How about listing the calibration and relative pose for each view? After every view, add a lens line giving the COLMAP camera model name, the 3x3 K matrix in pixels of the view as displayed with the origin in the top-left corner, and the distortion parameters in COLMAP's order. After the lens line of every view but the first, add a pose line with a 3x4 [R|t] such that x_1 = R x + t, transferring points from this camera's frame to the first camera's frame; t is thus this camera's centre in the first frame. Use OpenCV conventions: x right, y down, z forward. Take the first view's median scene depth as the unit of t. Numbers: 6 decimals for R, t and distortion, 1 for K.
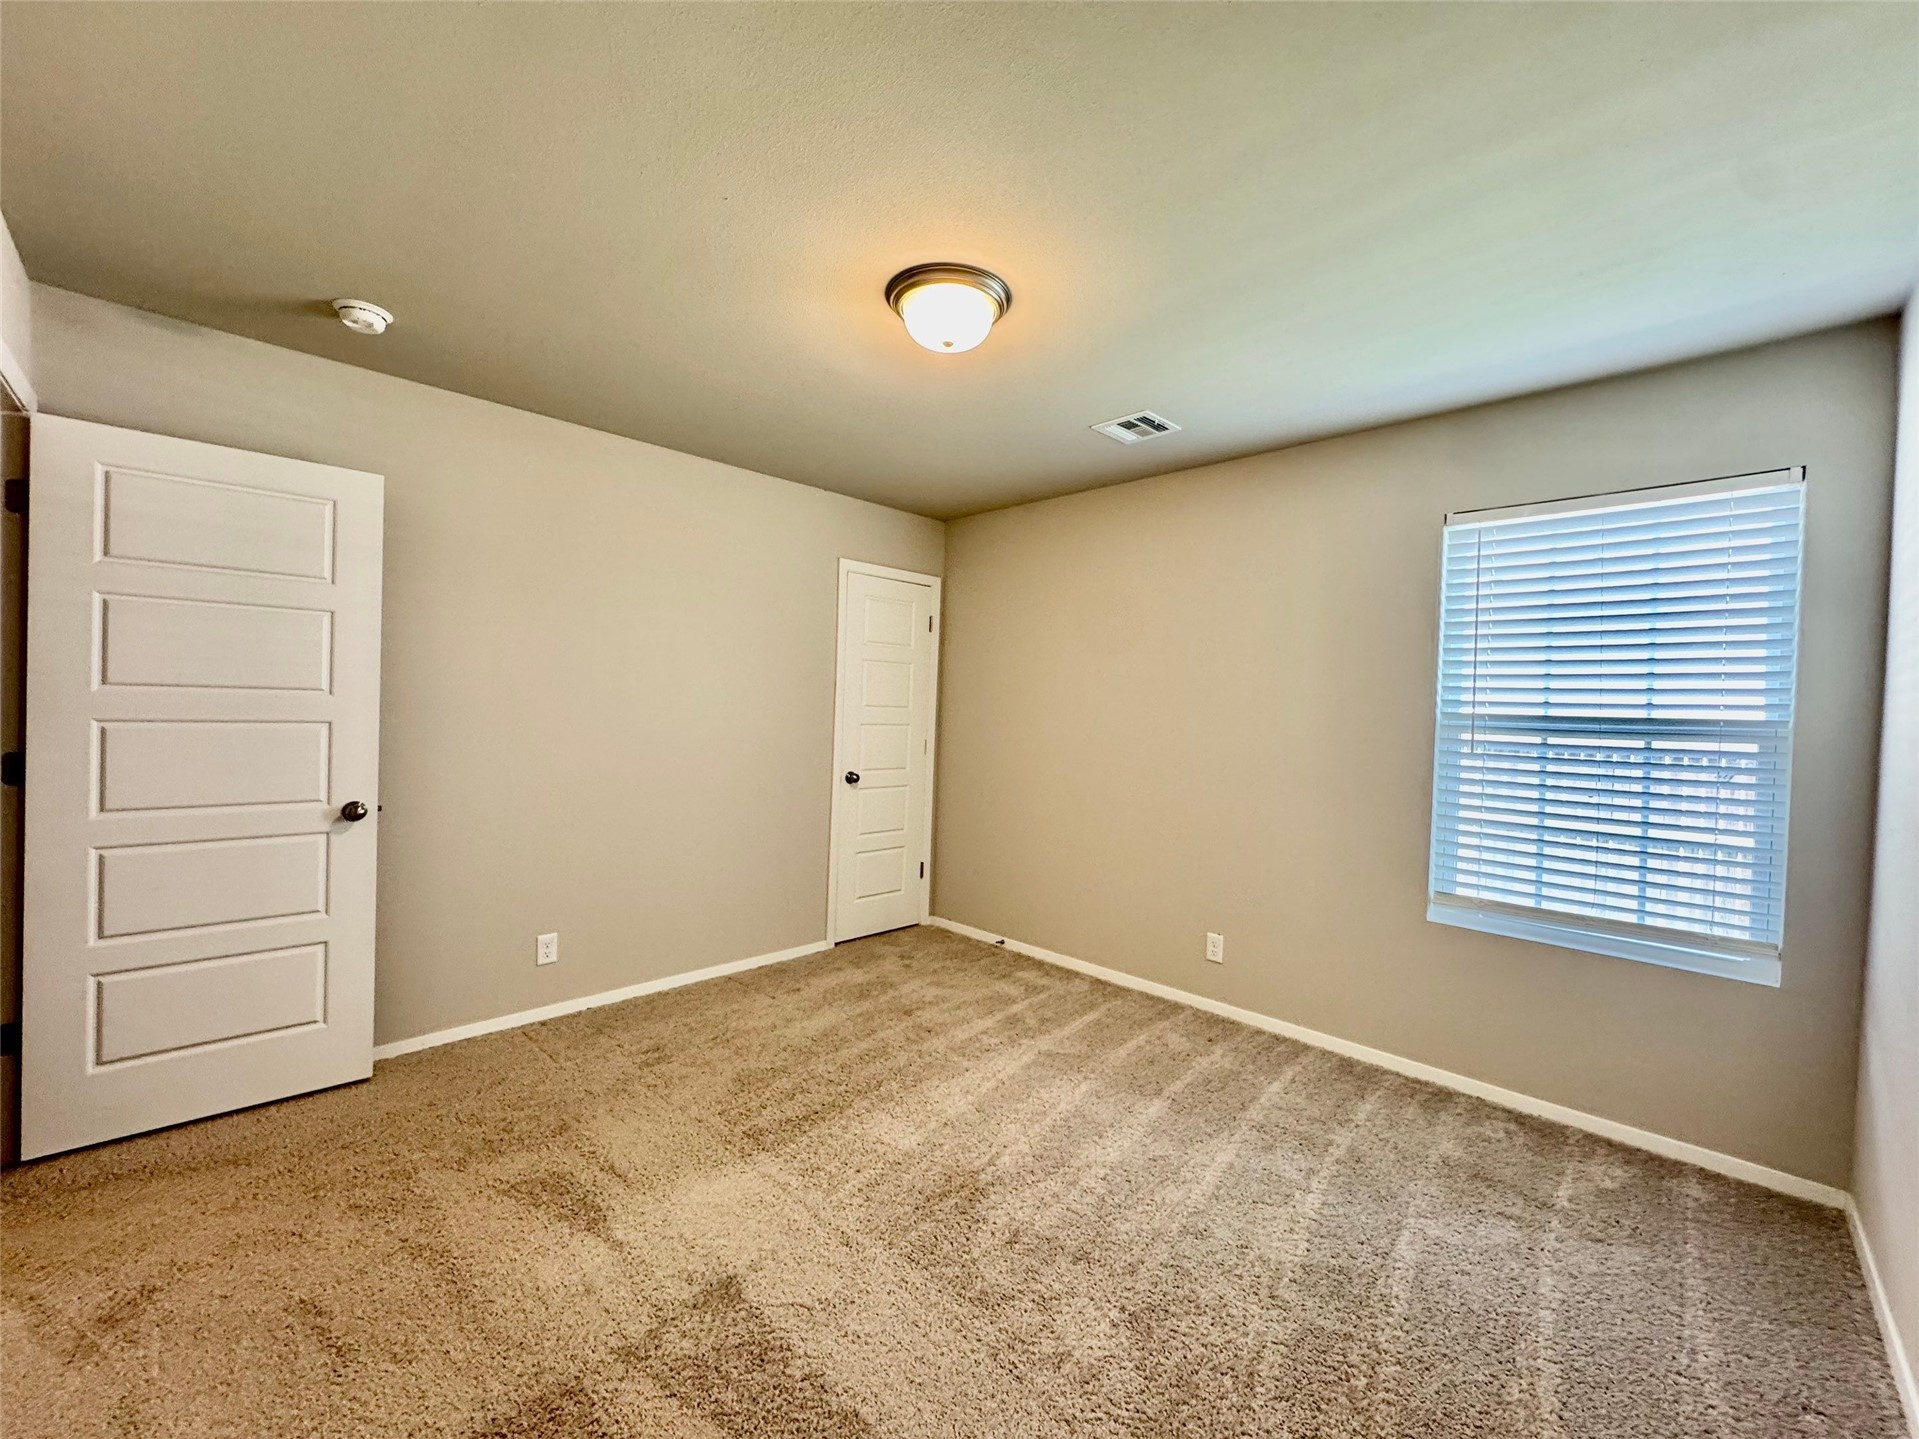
lens RADIAL K [[767.0, 0, 959.3], [0, 767.0, 722.1], [0, 0, 1]] dist [0.000491, 0.000414]
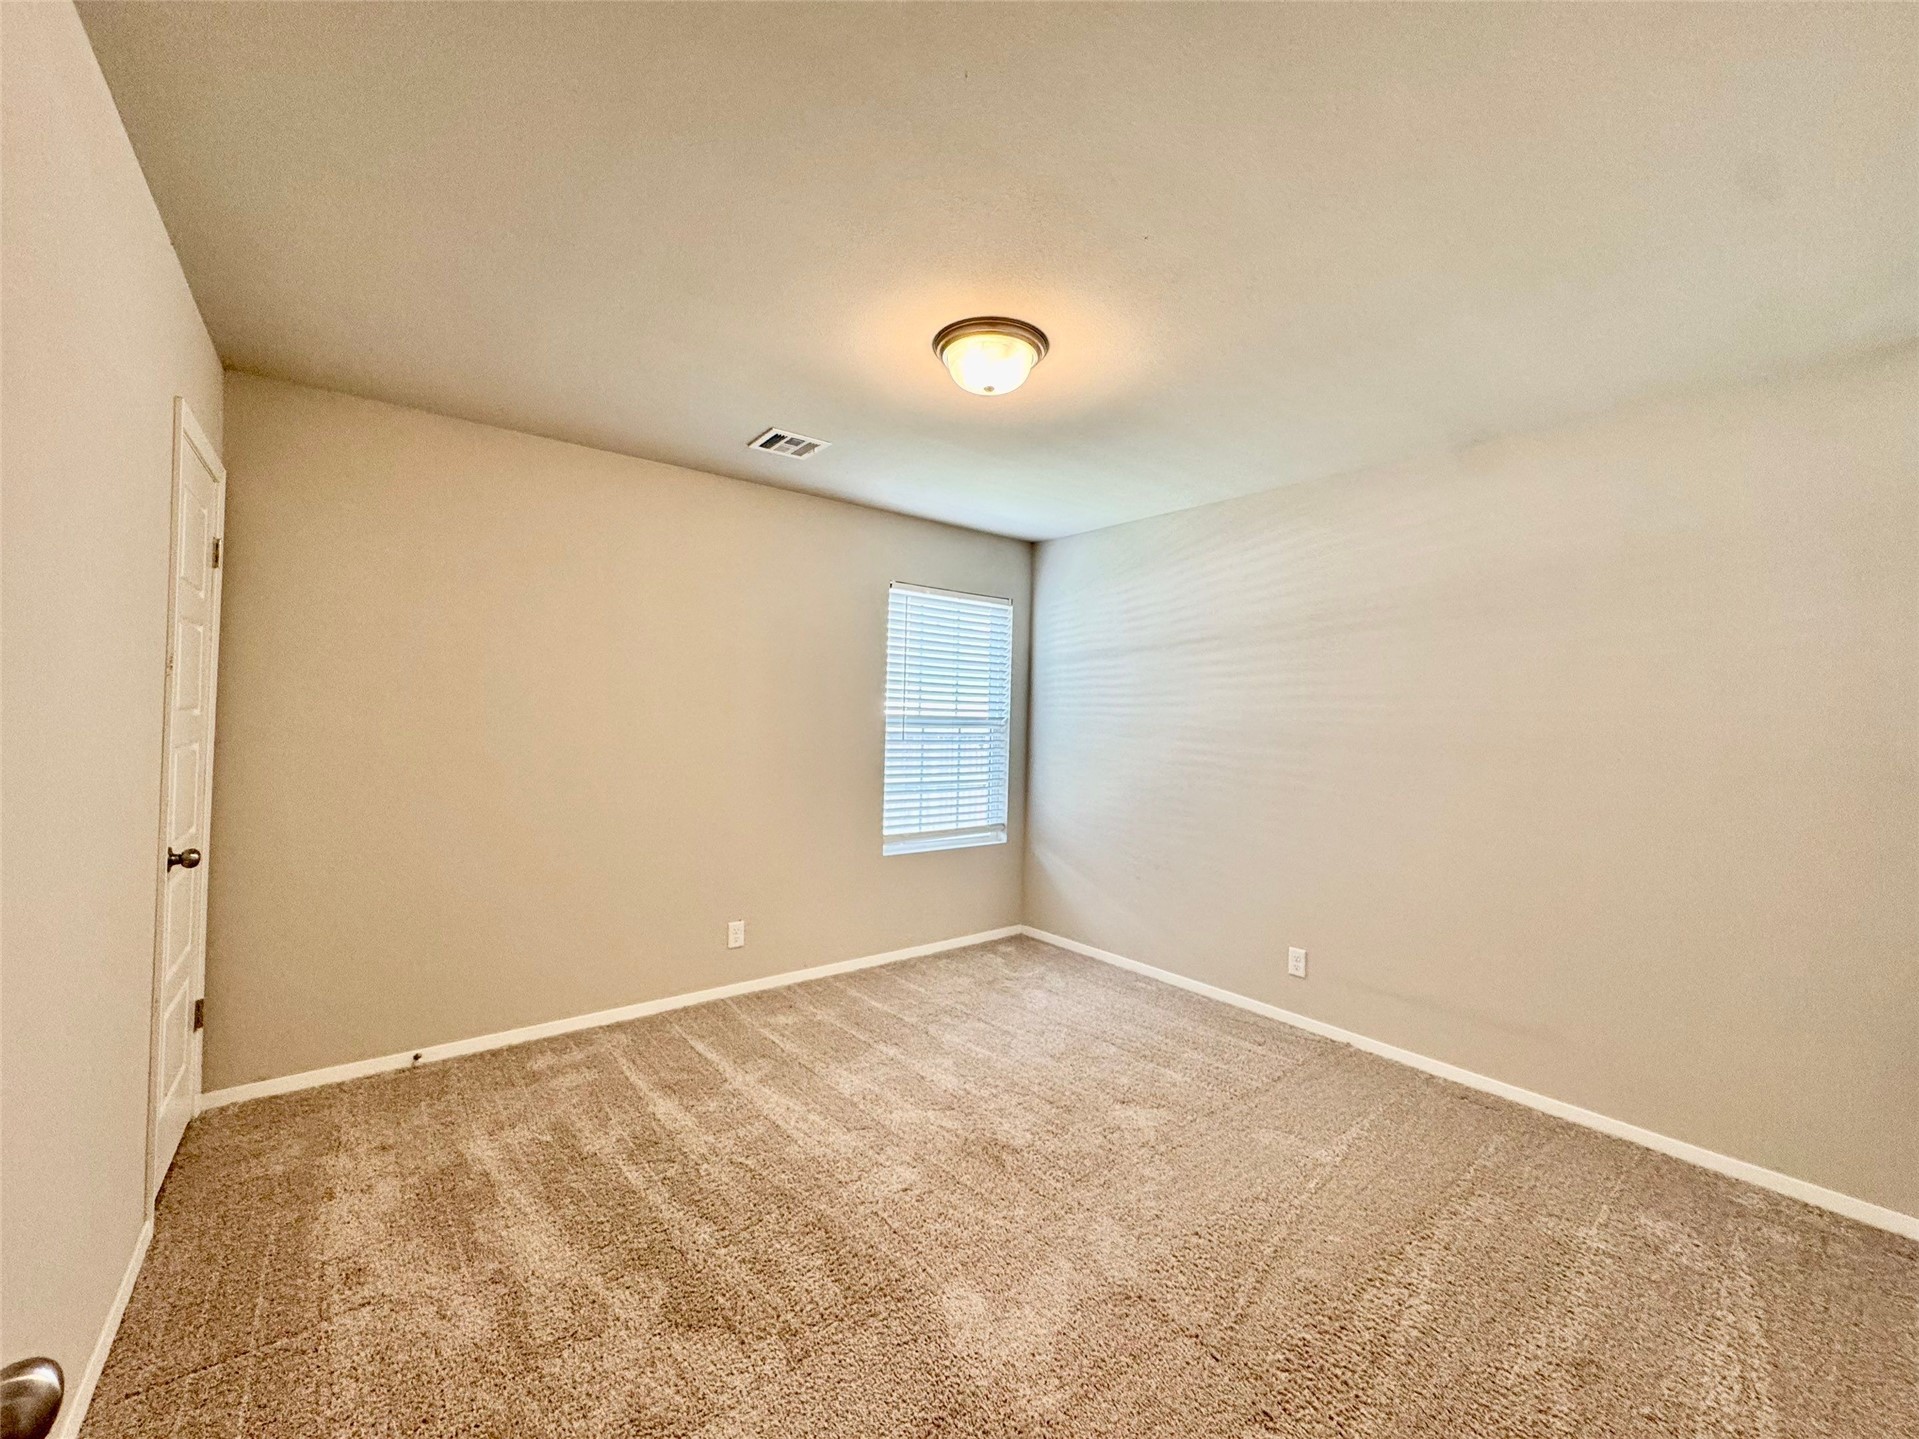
lens RADIAL K [[767.0, 0, 959.3], [0, 767.0, 722.1], [0, 0, 1]] dist [0.000491, 0.000414]
pose [[0.127365, -0.029765, 0.991409, -0.838706], [0.002298, 0.999556, 0.029715, -0.041347], [-0.991853, -0.001506, 0.127376, 0.683676]]
